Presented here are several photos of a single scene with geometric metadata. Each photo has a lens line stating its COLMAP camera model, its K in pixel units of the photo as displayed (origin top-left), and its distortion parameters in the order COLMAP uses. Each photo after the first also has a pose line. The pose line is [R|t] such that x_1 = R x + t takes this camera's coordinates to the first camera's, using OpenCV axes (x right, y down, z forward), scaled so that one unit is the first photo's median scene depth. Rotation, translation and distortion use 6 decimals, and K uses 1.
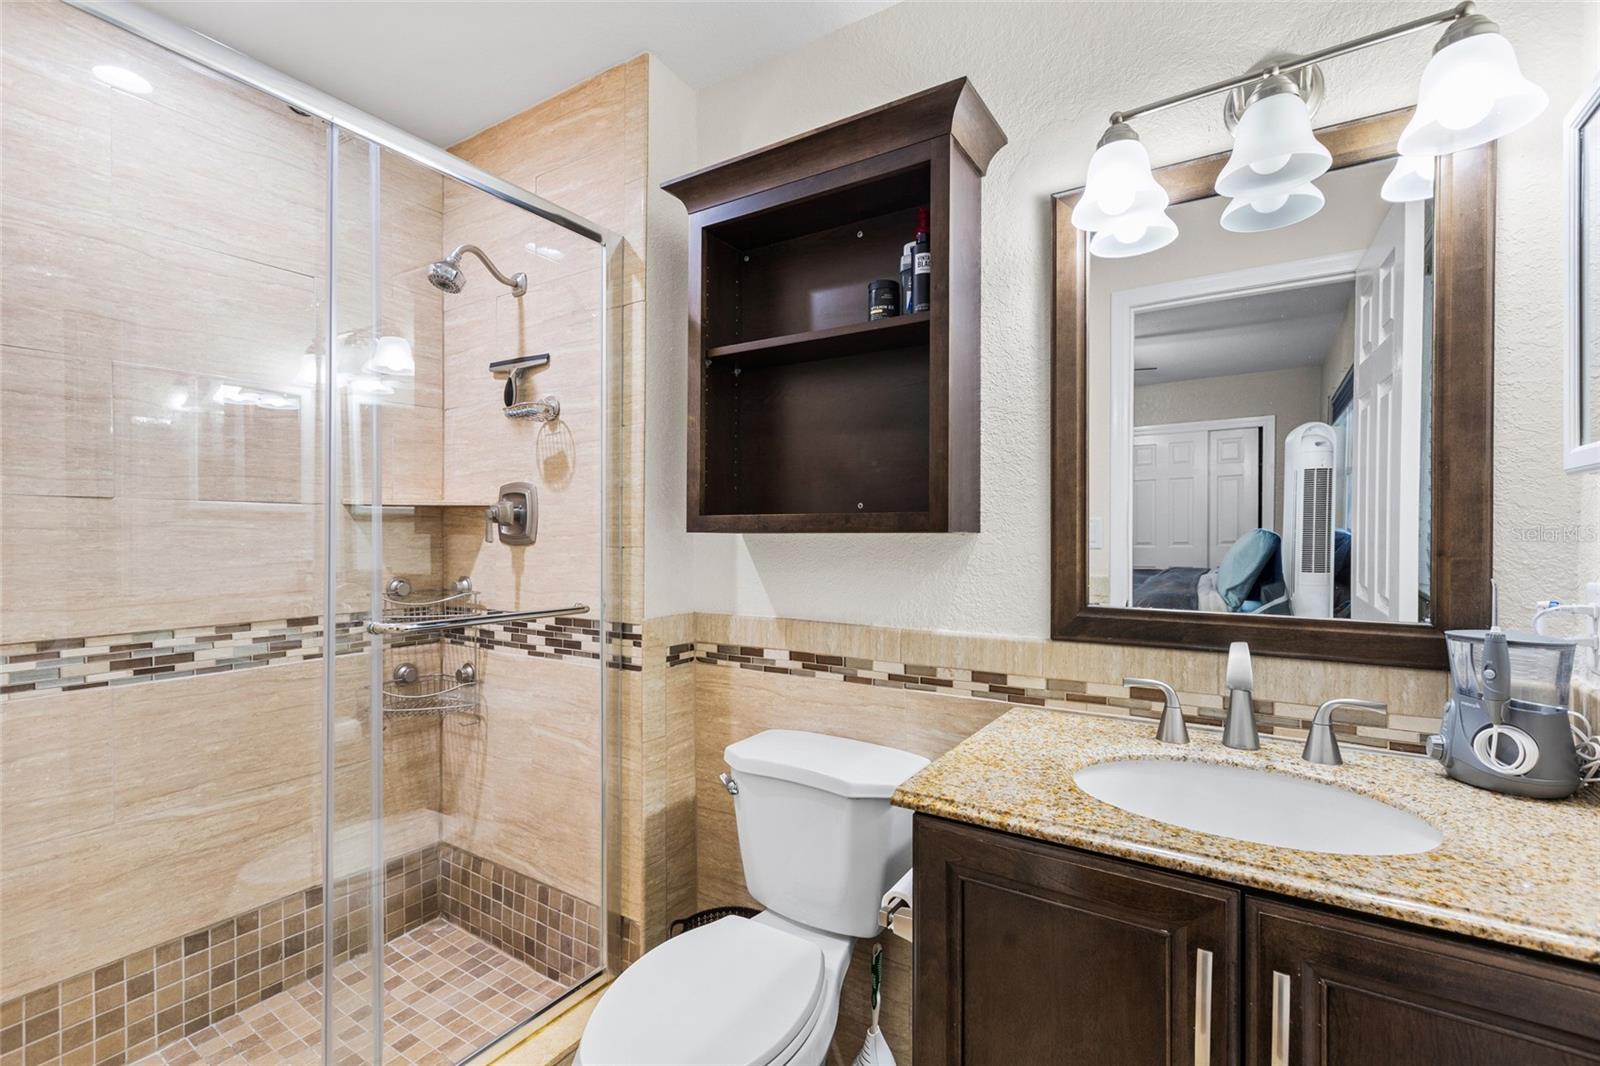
lens RADIAL K [[707.7, 0, 802.7], [0, 707.7, 523.0], [0, 0, 1]] dist [0.000929, 0.000172]
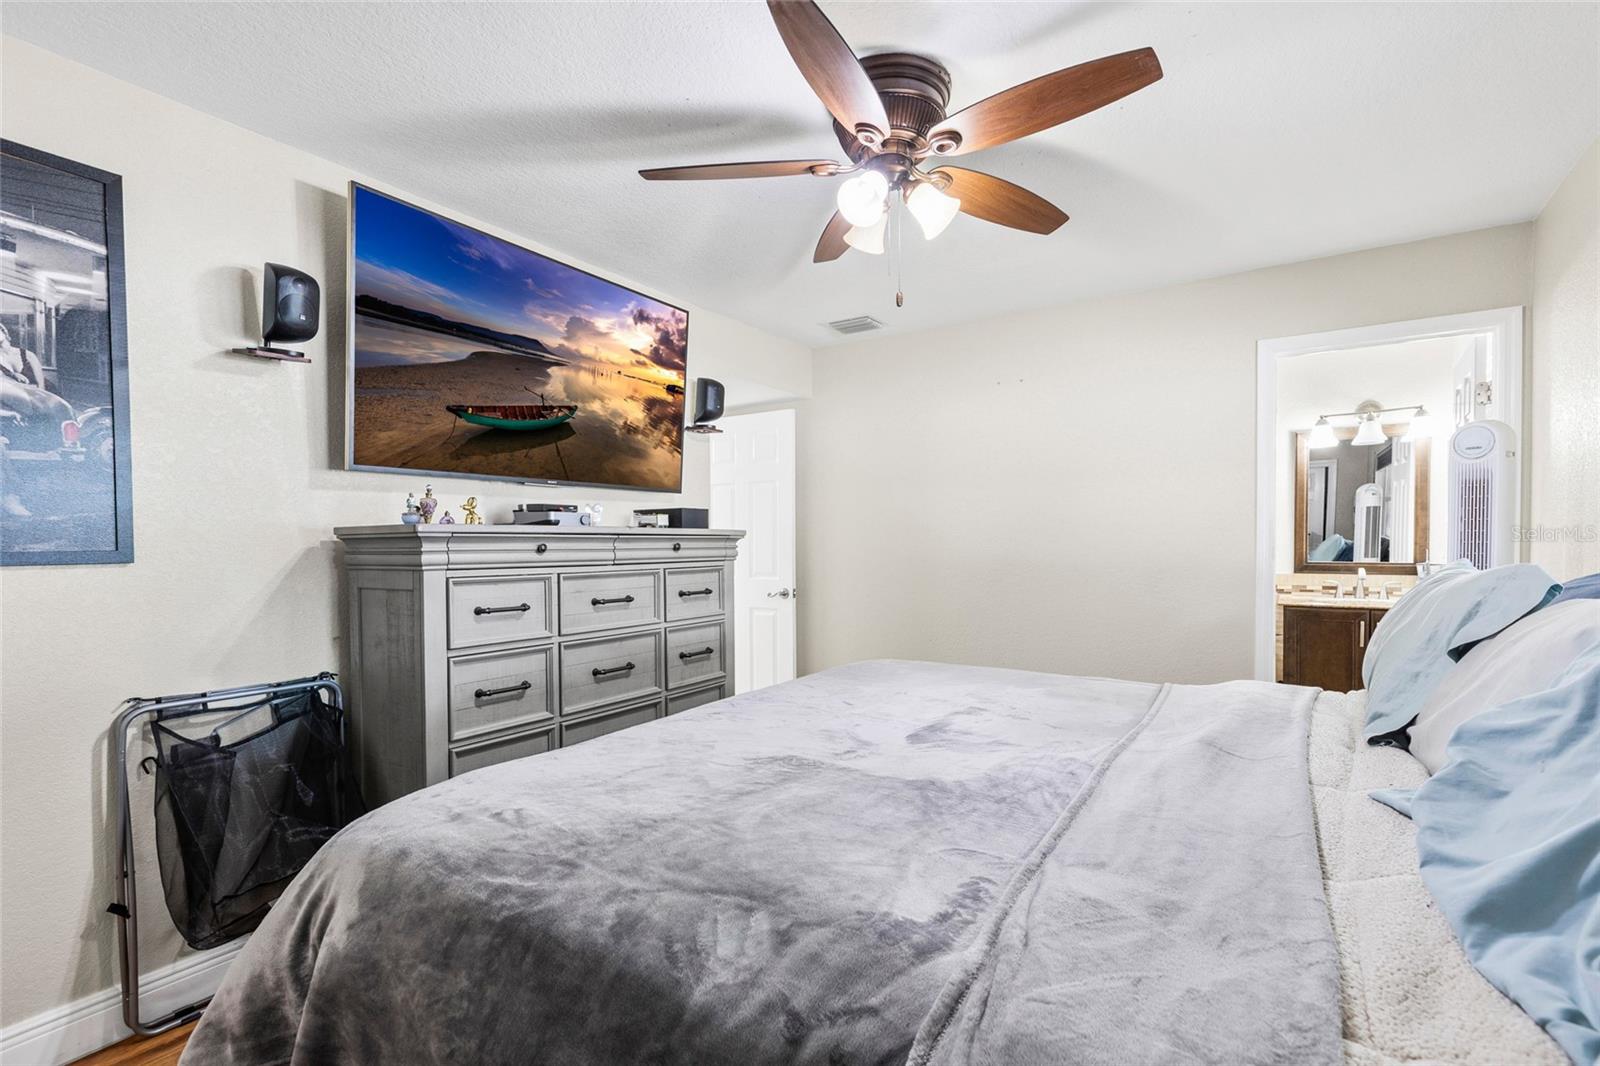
lens RADIAL K [[727.4, 0, 787.4], [0, 727.4, 539.3], [0, 0, 1]] dist [0.000243, 0.000192]
pose [[0.999628, -0.002863, -0.027105, -2.049838], [0.003330, 0.999846, 0.017211, -0.054655], [0.027051, -0.017295, 0.999484, -2.592725]]
